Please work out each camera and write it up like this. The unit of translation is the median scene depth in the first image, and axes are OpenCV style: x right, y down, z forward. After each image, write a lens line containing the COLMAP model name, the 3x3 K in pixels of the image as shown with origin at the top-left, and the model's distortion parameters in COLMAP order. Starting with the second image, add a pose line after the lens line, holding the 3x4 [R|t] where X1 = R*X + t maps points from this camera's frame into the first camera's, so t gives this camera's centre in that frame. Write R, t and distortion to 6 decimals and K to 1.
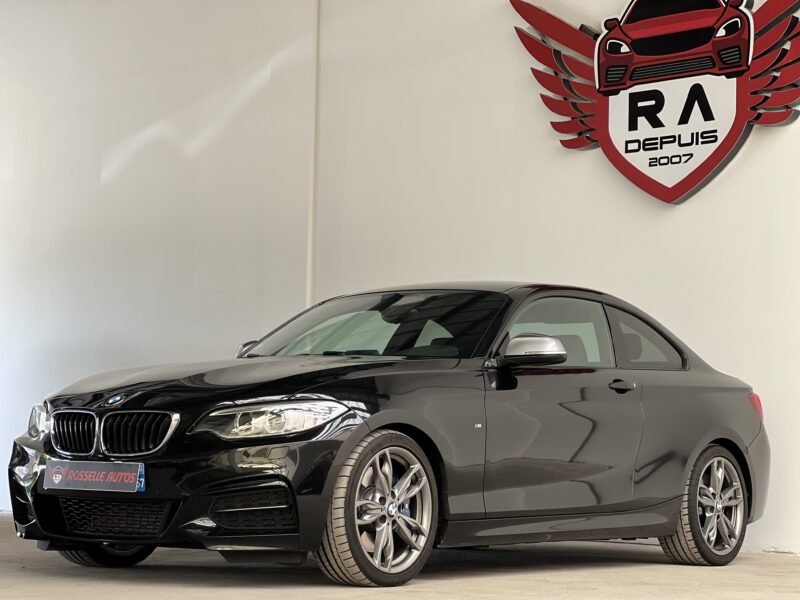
lens RADIAL K [[1840.7, 0, 400.0], [0, 1840.7, 300.0], [0, 0, 1]] dist [0.287059, -0.128104]
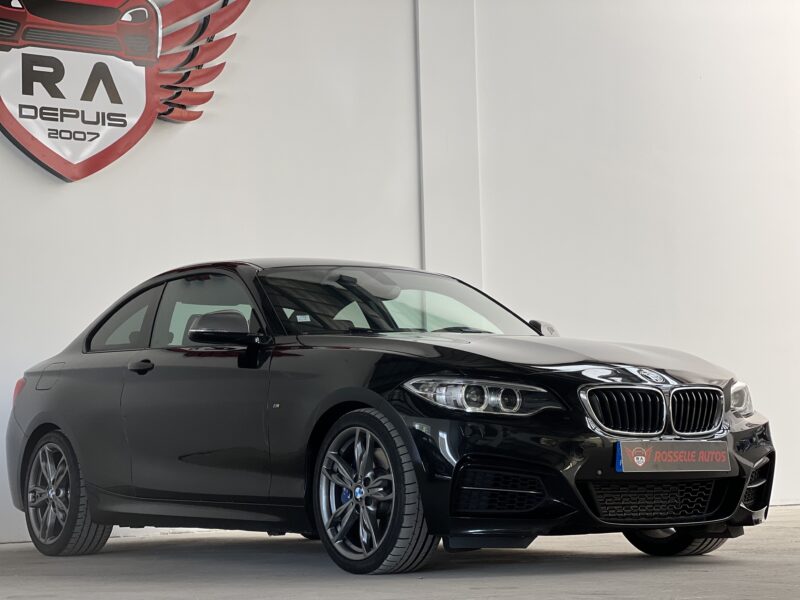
lens RADIAL K [[1840.7, 0, 400.0], [0, 1840.7, 300.0], [0, 0, 1]] dist [0.287059, -0.128104]
pose [[0.286419, 0.055596, 0.956490, -0.716268], [-0.053129, 0.997701, -0.042082, 0.040405], [-0.956630, -0.038764, 0.288714, 0.558947]]
